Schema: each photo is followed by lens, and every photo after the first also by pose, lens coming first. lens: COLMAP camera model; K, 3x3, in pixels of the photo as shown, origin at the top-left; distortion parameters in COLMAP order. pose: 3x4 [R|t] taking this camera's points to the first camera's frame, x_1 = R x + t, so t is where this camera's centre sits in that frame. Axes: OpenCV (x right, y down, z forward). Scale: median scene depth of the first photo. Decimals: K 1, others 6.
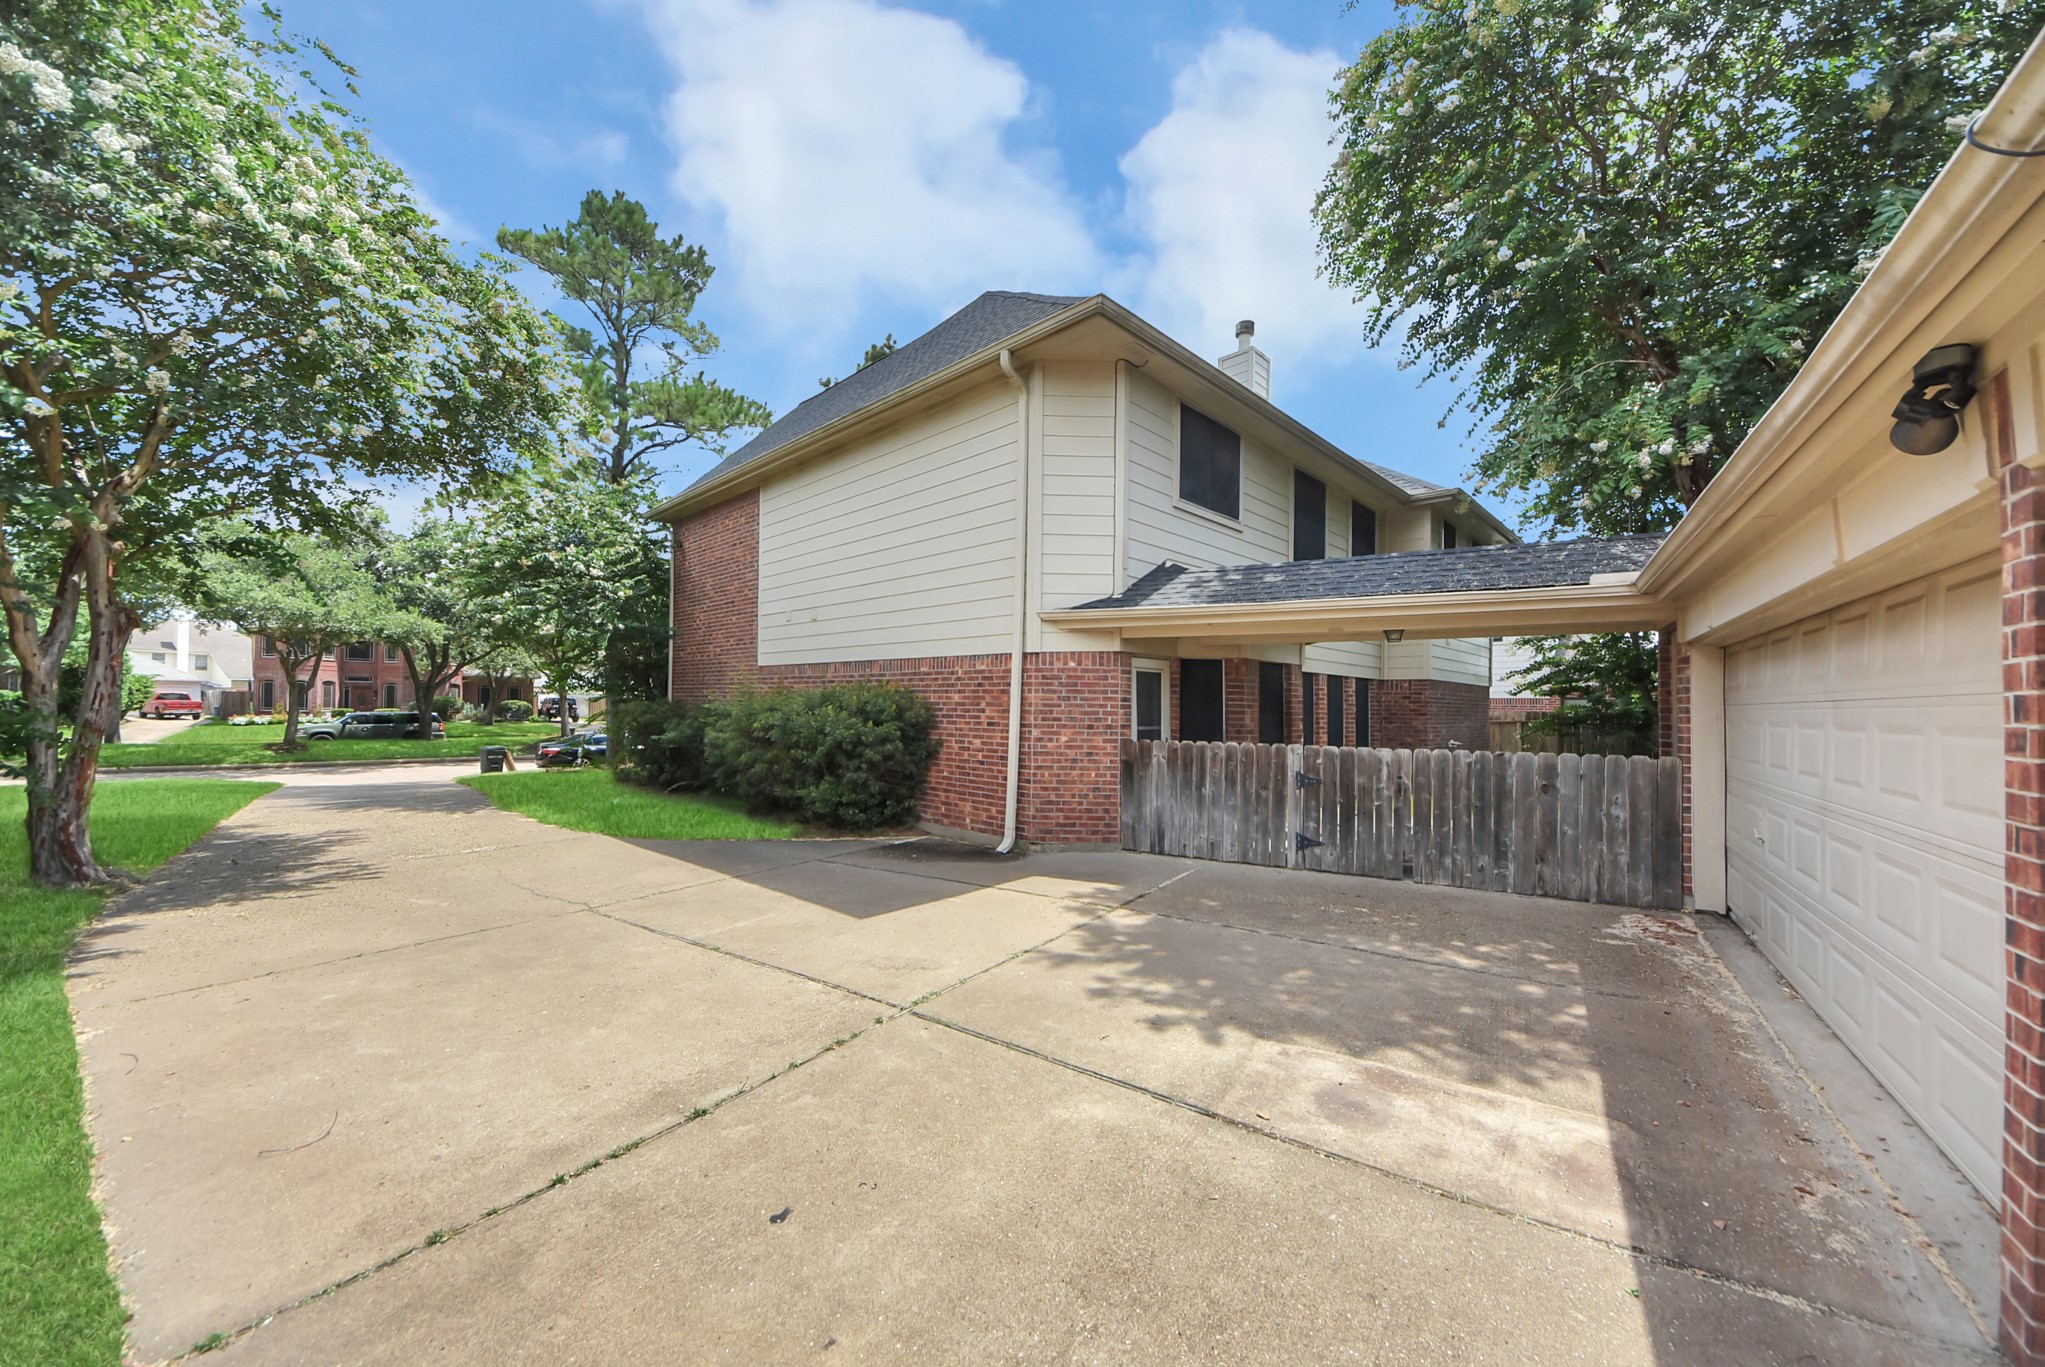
lens RADIAL K [[775.3, 0, 1056.4], [0, 775.3, 689.2], [0, 0, 1]] dist [0.042673, -0.026479]
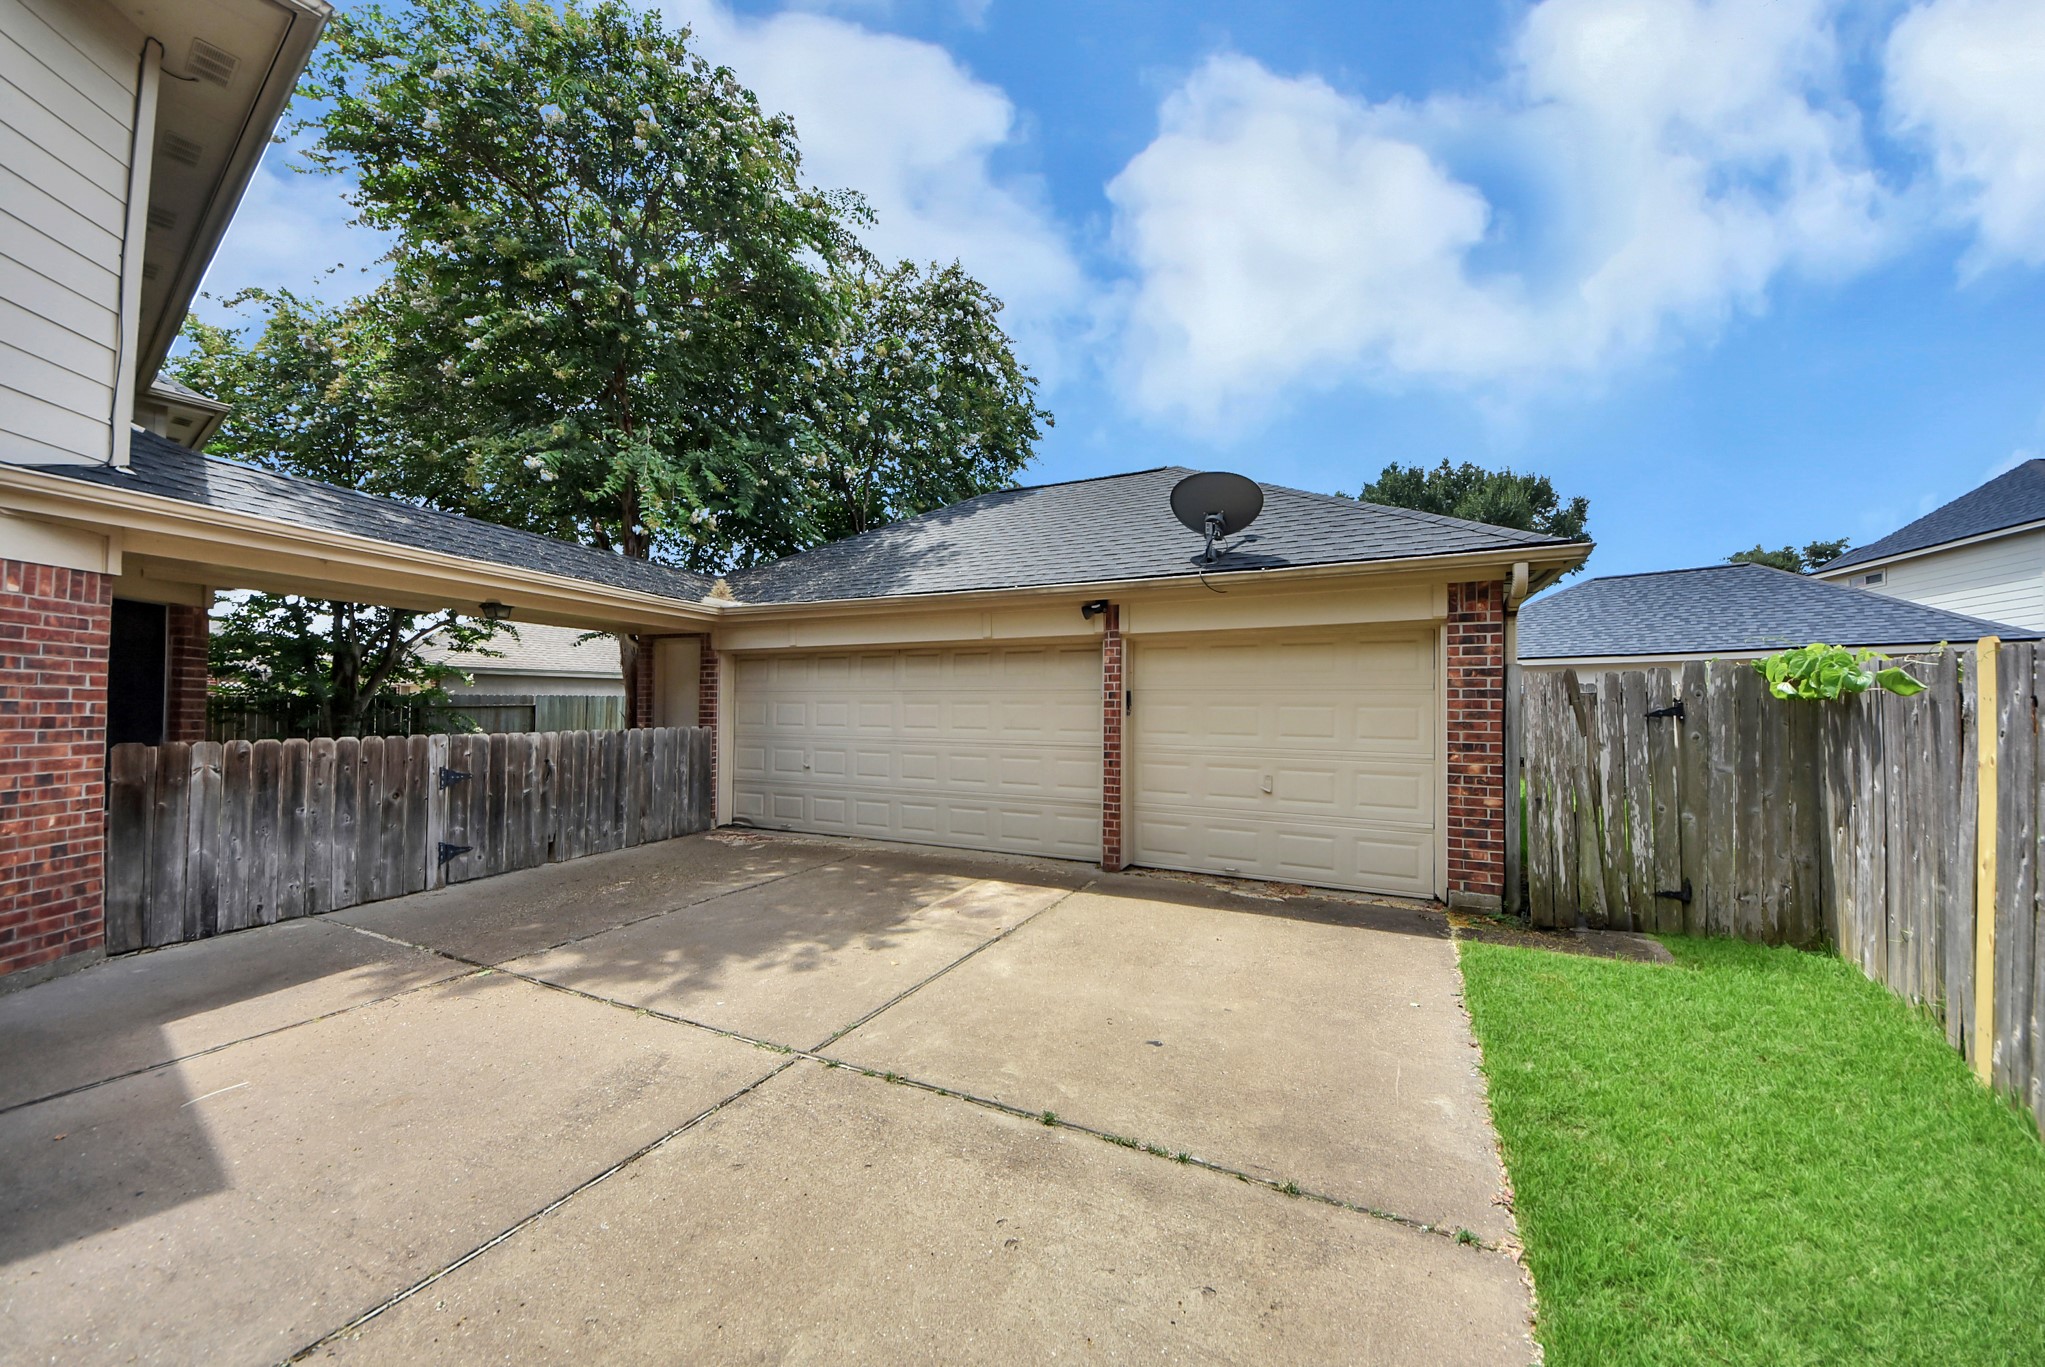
lens RADIAL K [[775.3, 0, 1056.4], [0, 775.3, 689.2], [0, 0, 1]] dist [0.042673, -0.026479]
pose [[-0.227128, 0.010587, 0.973807, -0.707550], [-0.031055, 0.999354, -0.018108, 0.021293], [-0.973370, -0.034354, -0.226653, 0.628469]]
